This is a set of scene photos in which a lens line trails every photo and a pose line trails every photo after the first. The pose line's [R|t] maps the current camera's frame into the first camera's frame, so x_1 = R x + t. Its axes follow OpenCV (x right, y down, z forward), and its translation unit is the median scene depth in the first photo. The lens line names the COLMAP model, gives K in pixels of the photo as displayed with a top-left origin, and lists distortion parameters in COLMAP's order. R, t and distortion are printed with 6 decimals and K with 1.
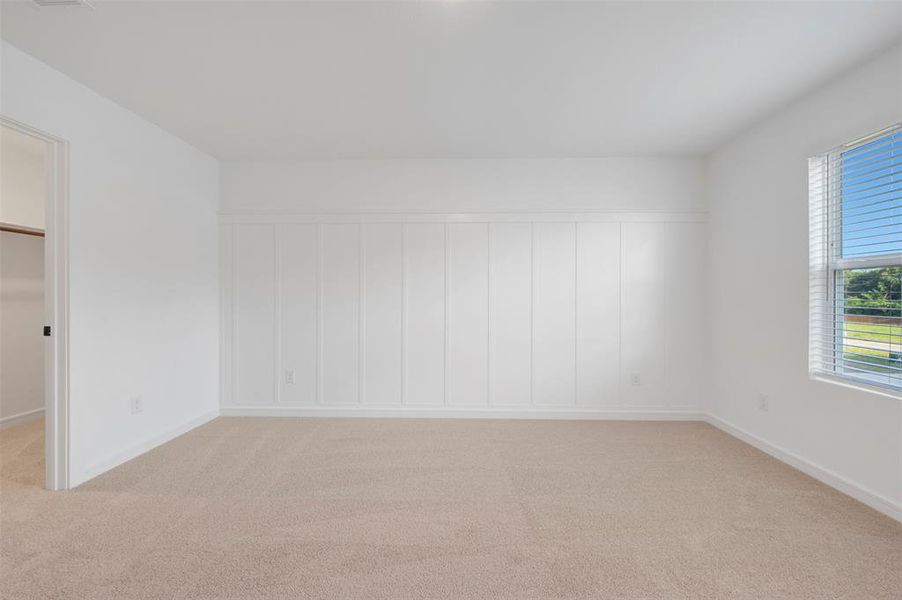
lens RADIAL K [[356.1, 0, 453.1], [0, 356.1, 299.2], [0, 0, 1]] dist [0.000712, 0.000054]
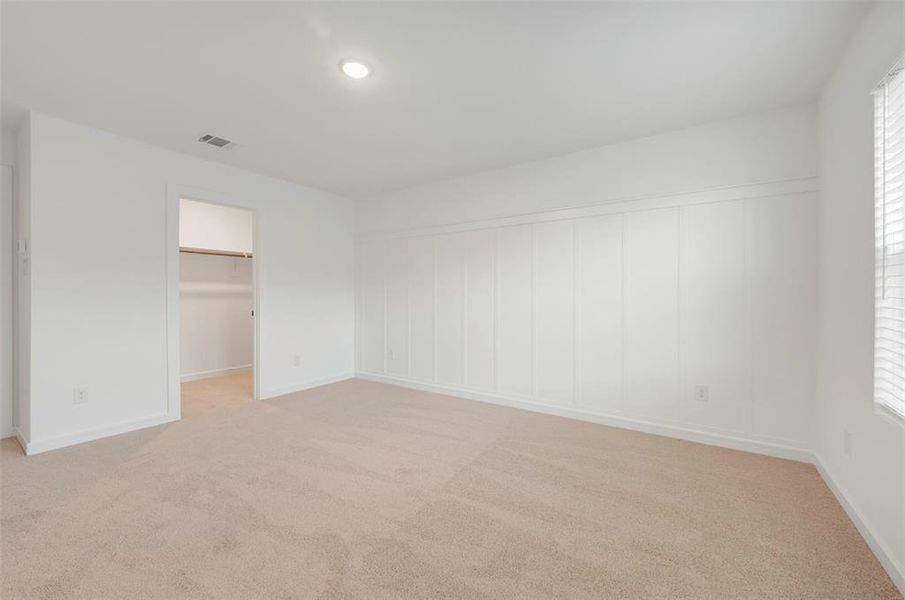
lens RADIAL K [[357.3, 0, 454.7], [0, 357.3, 299.2], [0, 0, 1]] dist [0.000712, 0.000054]
pose [[0.847223, 0.004425, -0.531219, 0.469529], [-0.001301, 0.999980, 0.006256, 0.001405], [0.531236, -0.004609, 0.847212, -0.011192]]
